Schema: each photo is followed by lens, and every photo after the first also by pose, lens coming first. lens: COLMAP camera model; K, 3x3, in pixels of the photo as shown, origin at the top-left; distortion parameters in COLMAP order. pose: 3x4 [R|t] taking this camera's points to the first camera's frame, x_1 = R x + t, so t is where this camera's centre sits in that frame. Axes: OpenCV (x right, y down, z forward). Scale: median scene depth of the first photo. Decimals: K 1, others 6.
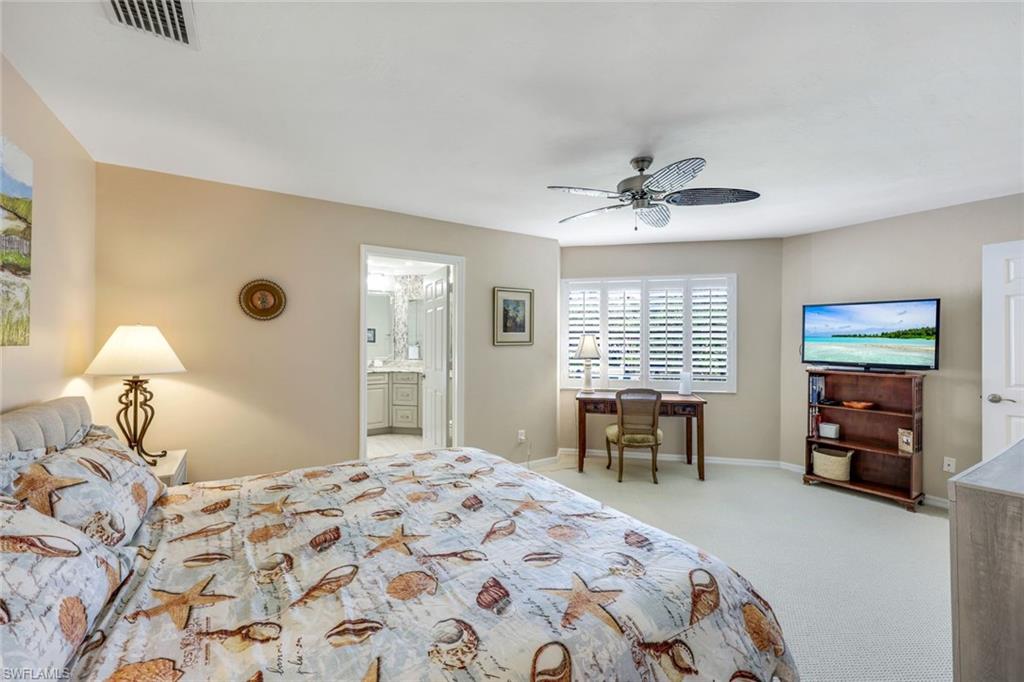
lens RADIAL K [[416.8, 0, 507.9], [0, 416.8, 338.9], [0, 0, 1]] dist [0.001780, 0.000171]
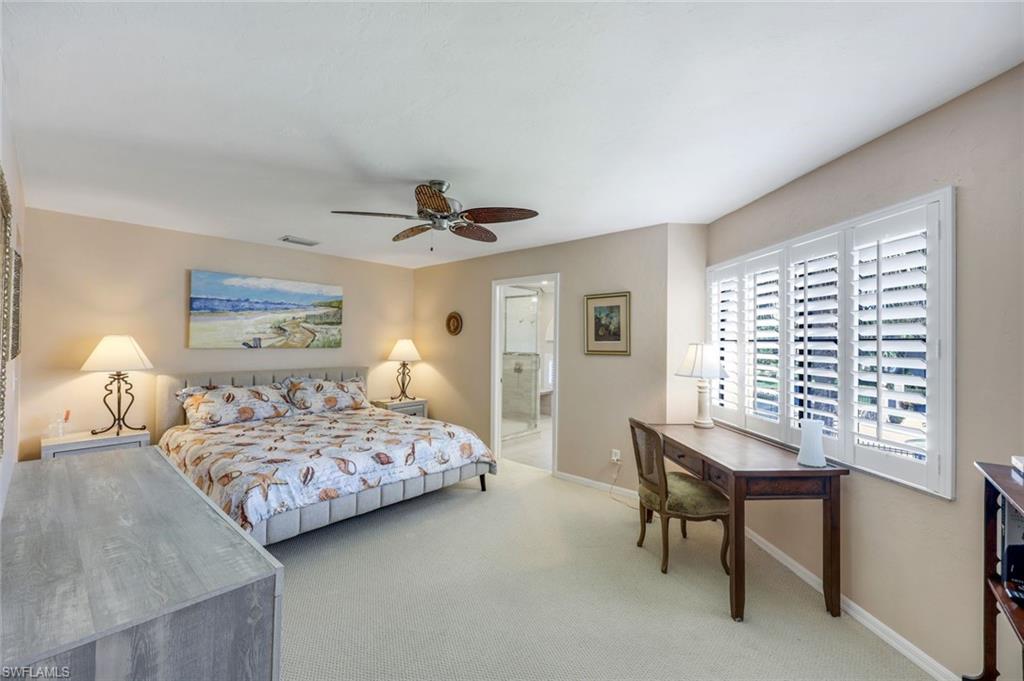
lens RADIAL K [[416.8, 0, 507.9], [0, 416.8, 338.4], [0, 0, 1]] dist [0.001780, 0.000171]
pose [[0.283774, -0.008498, -0.958854, 0.836989], [-0.005099, 0.999933, -0.010371, -0.010600], [0.958878, 0.007832, 0.283712, 0.521910]]
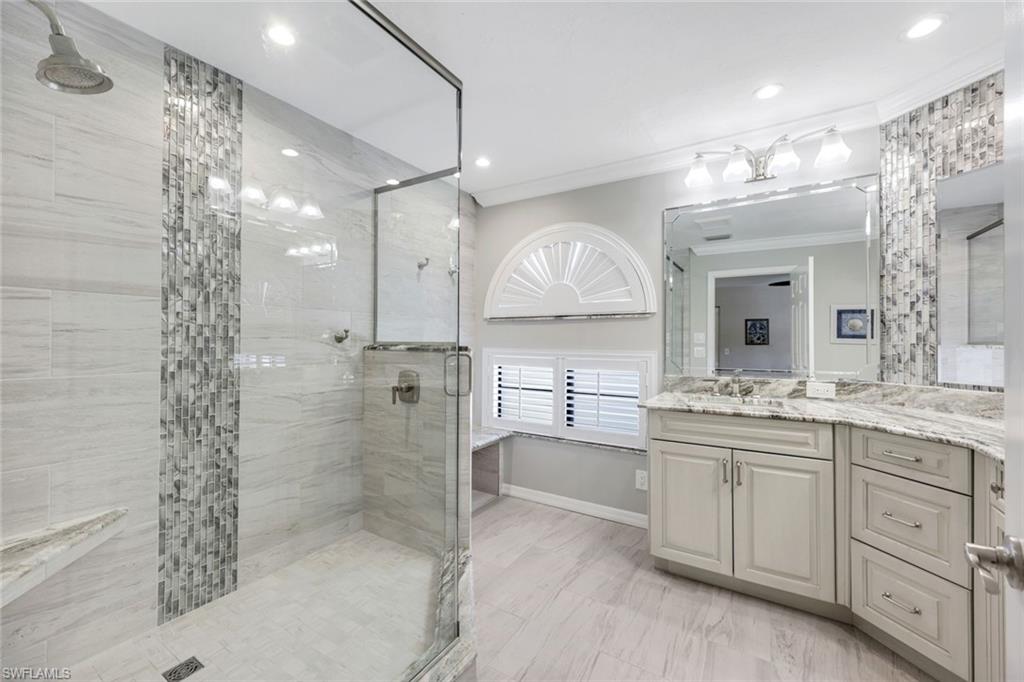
lens RADIAL K [[416.8, 0, 507.9], [0, 416.8, 338.9], [0, 0, 1]] dist [0.001780, 0.000171]
pose [[0.434476, -0.006688, -0.900659, -0.160212], [0.002665, 0.999978, -0.006139, 0.027178], [0.900679, 0.000267, 0.434484, 0.907446]]
